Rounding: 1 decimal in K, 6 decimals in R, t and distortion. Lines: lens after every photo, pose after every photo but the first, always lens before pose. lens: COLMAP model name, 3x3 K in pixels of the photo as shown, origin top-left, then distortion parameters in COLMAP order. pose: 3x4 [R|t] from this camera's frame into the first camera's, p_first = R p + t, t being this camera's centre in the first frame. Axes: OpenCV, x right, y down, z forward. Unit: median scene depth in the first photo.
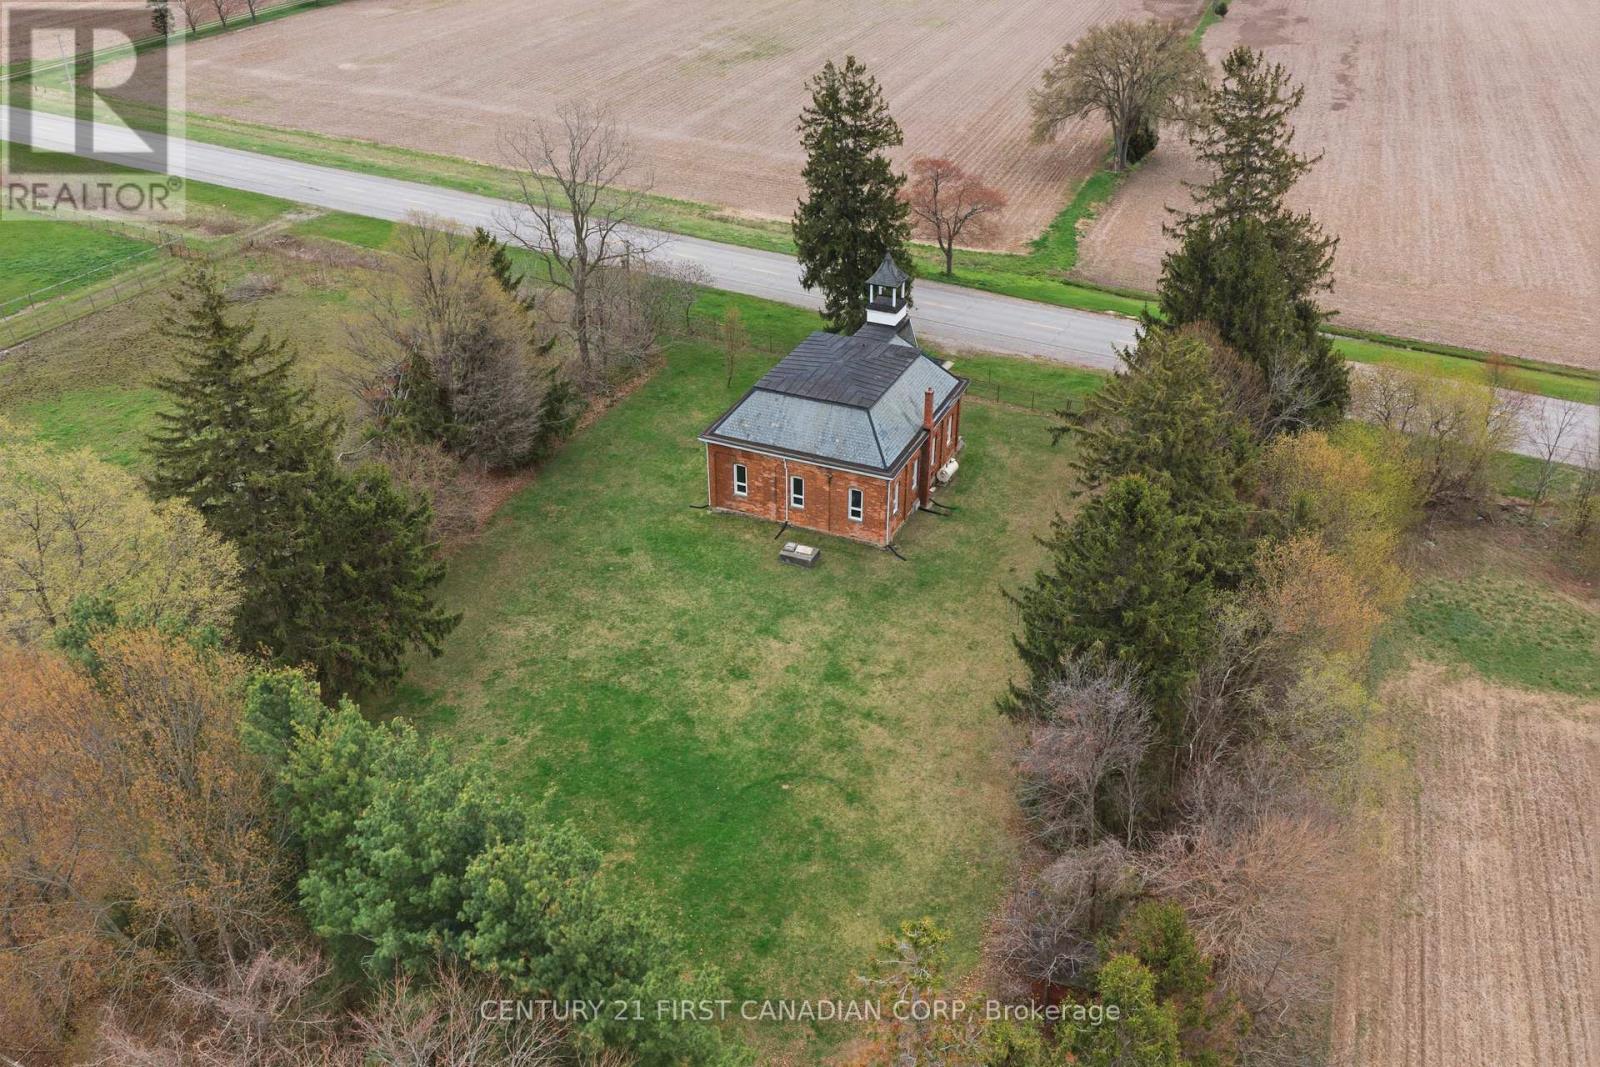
lens RADIAL K [[1317.3, 0, 806.1], [0, 1317.3, 532.0], [0, 0, 1]] dist [0.014234, -0.018590]
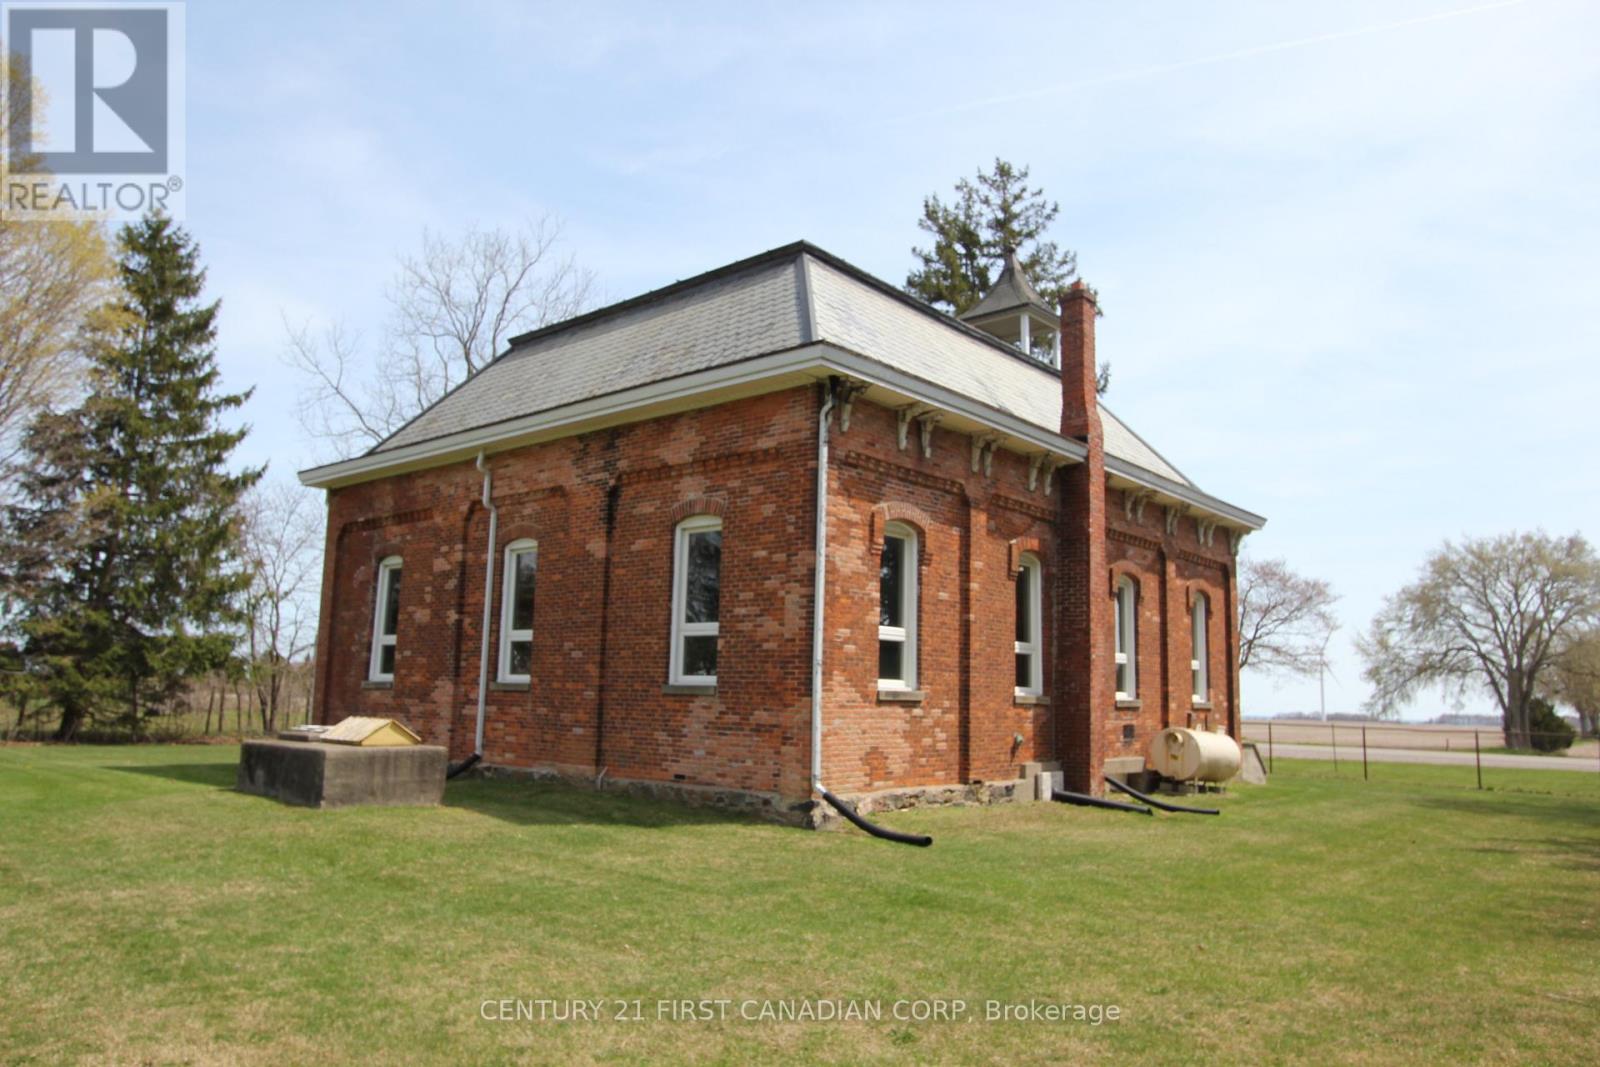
lens RADIAL K [[1156.2, 0, 752.2], [0, 1156.2, 531.2], [0, 0, 1]] dist [-0.005152, -0.002288]
pose [[0.943741, -0.020416, -0.330054, 0.102863], [-0.195656, 0.770169, -0.607090, 0.078244], [0.266591, 0.637513, 0.722846, 0.825743]]
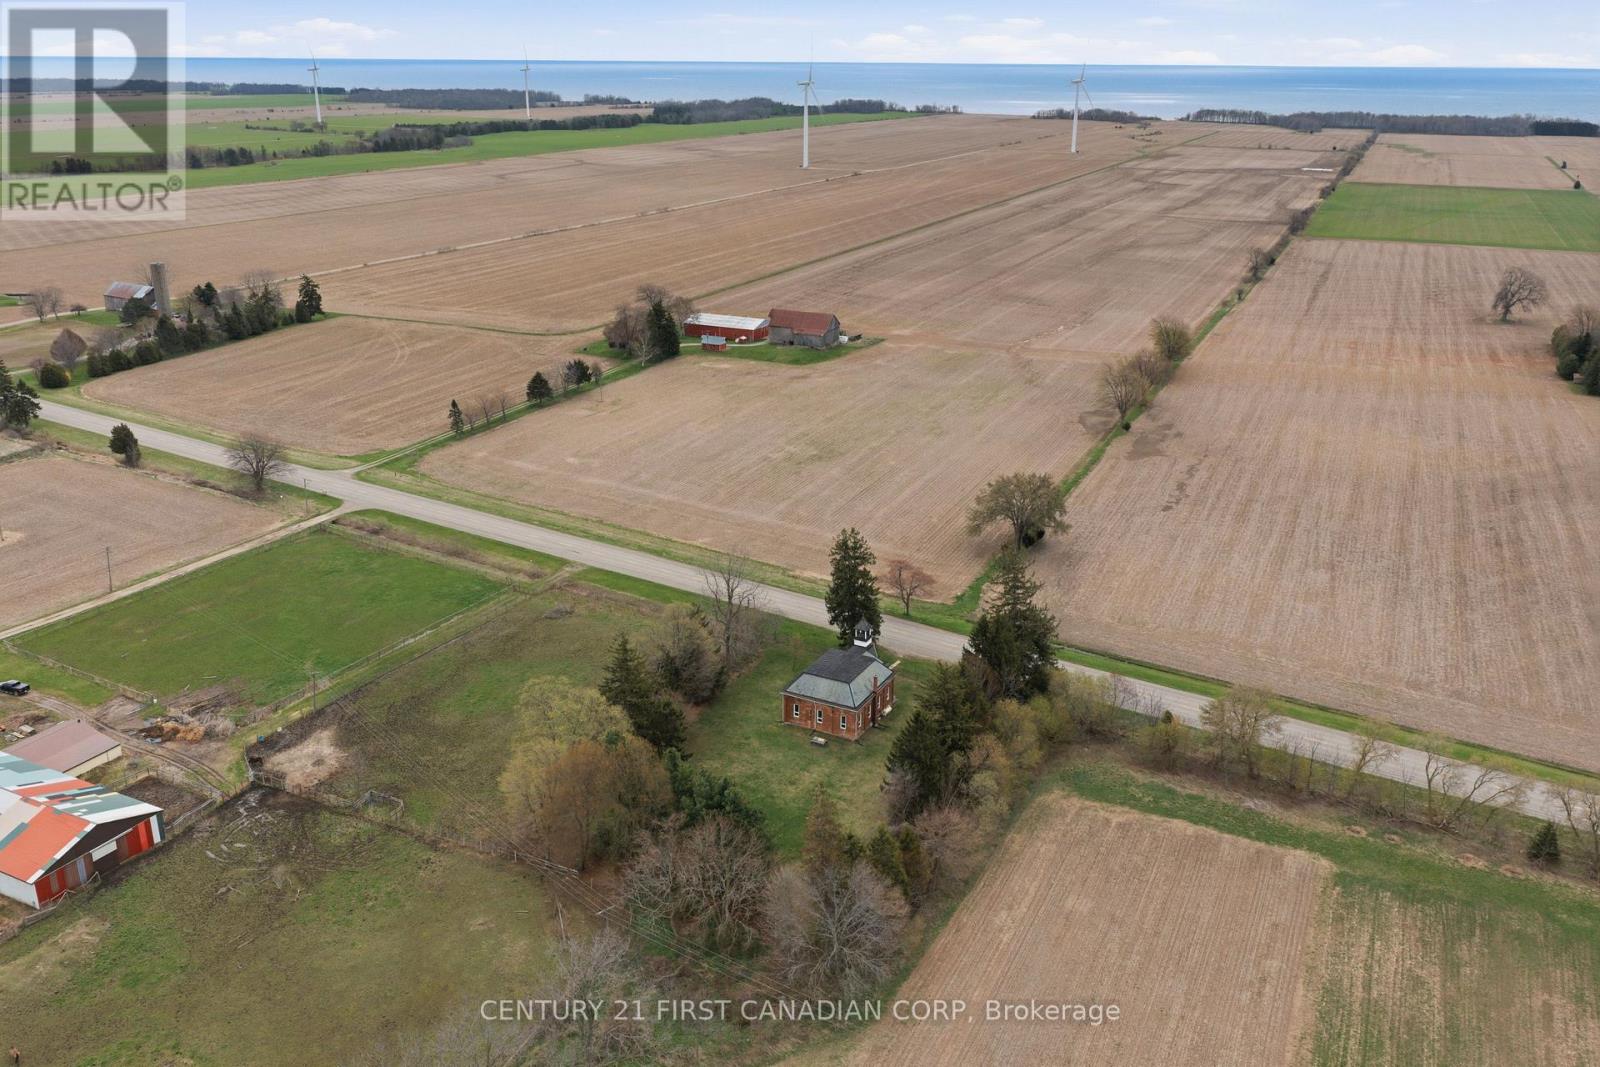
lens RADIAL K [[1317.3, 0, 792.4], [0, 1317.3, 536.2], [0, 0, 1]] dist [0.014234, -0.018590]
pose [[0.997505, 0.029362, -0.064202, 0.086501], [-0.041221, 0.980522, -0.192033, 0.108637], [0.057313, 0.194201, 0.979286, -1.394566]]
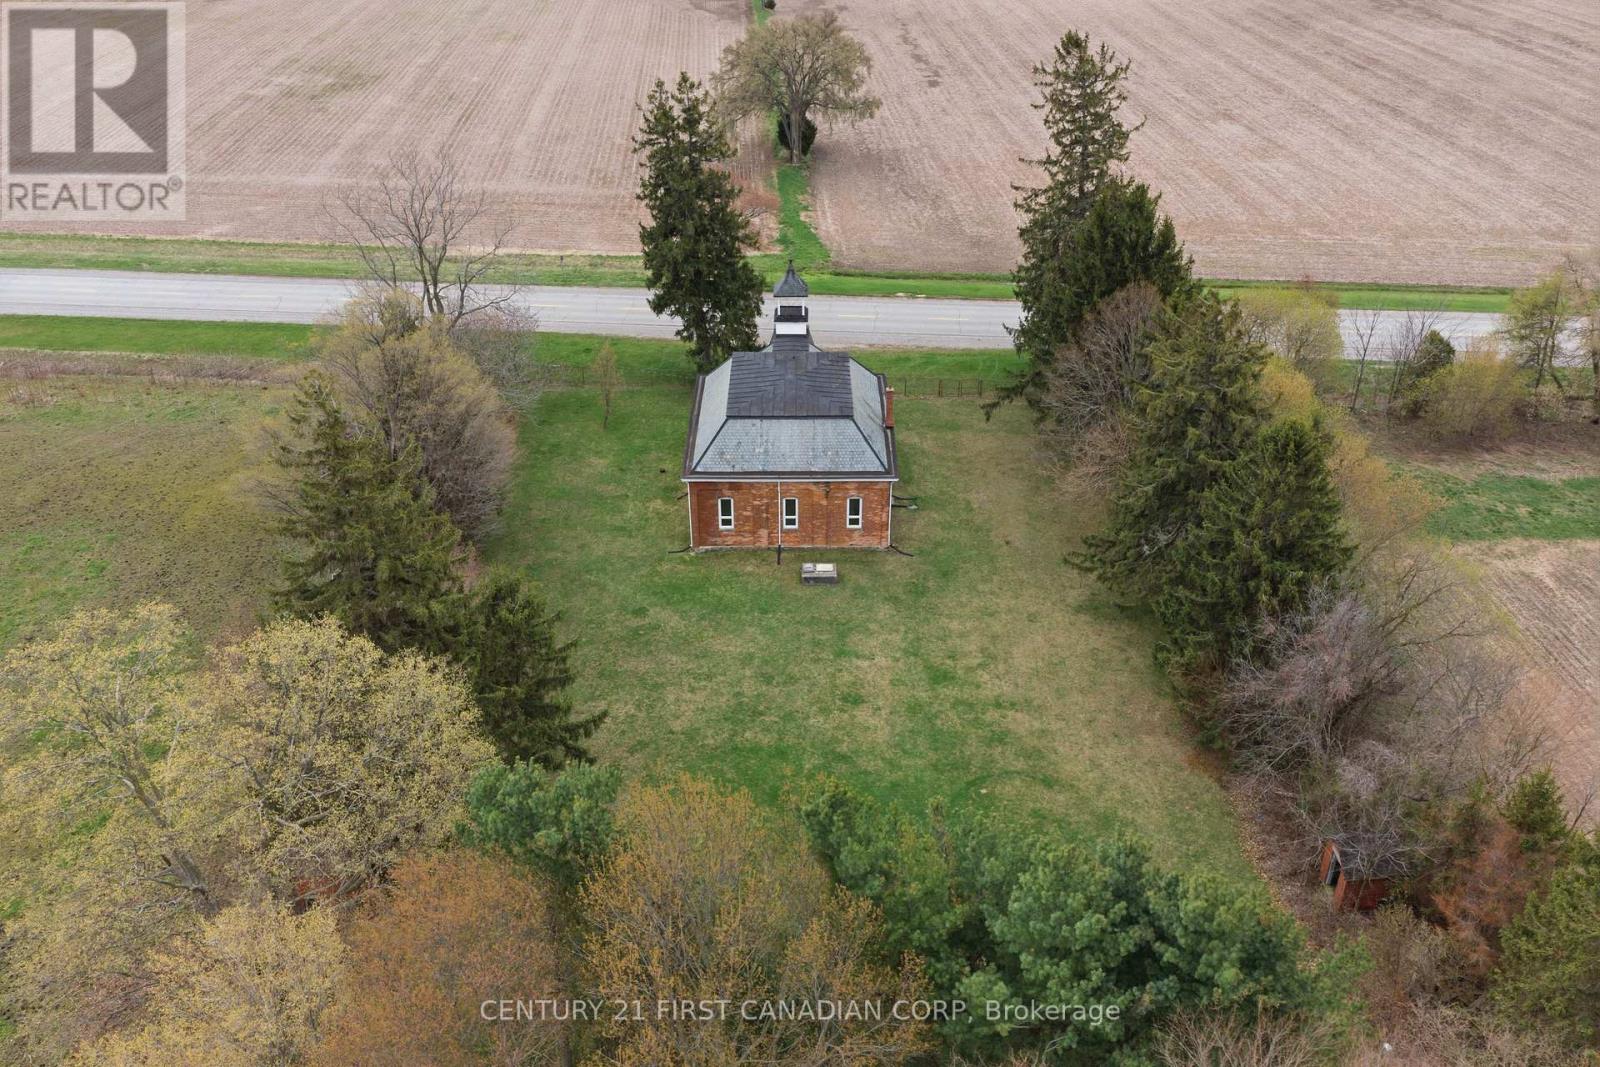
lens RADIAL K [[1317.3, 0, 802.1], [0, 1317.3, 535.7], [0, 0, 1]] dist [0.014234, -0.018590]
pose [[0.912206, -0.211345, 0.351016, -0.339454], [0.211719, 0.976599, 0.037801, -0.047966], [-0.350792, 0.039834, 0.935606, 0.074317]]
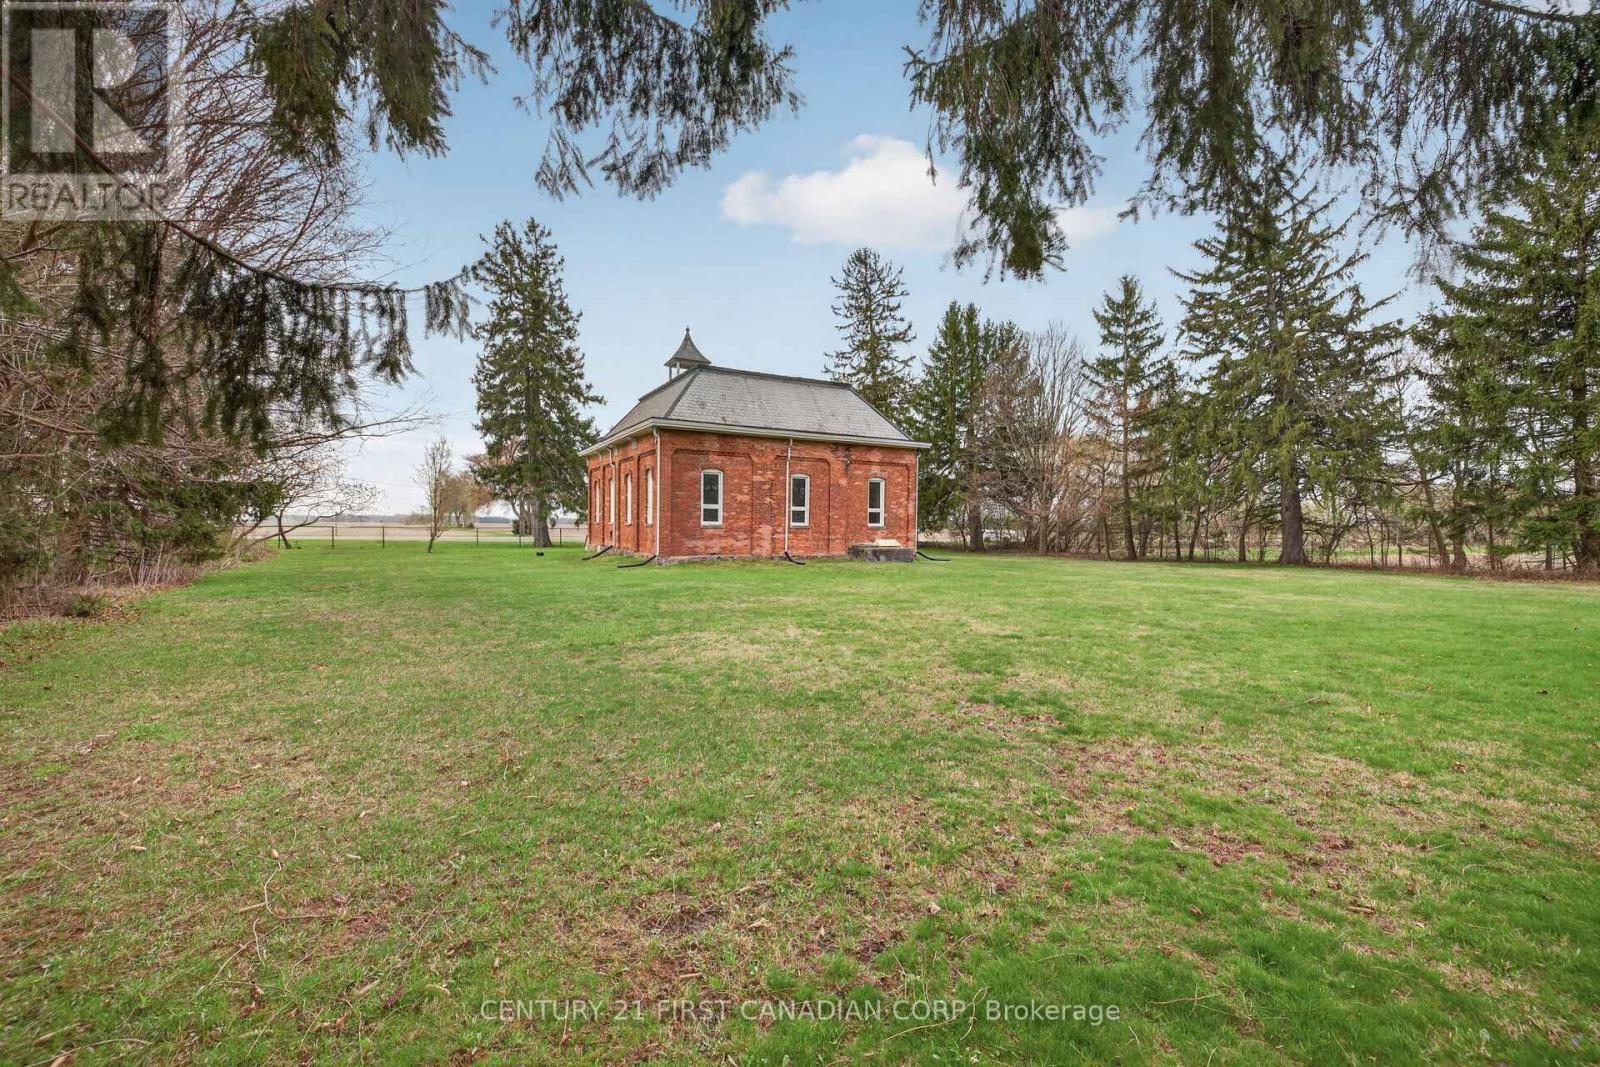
lens RADIAL K [[670.5, 0, 802.8], [0, 670.5, 538.3], [0, 0, 1]] dist [-0.012987, -0.000479]
pose [[0.603850, -0.006936, 0.797068, -0.274322], [0.400634, 0.867118, -0.295970, 0.087441], [-0.689099, 0.498055, 0.526388, 0.806365]]
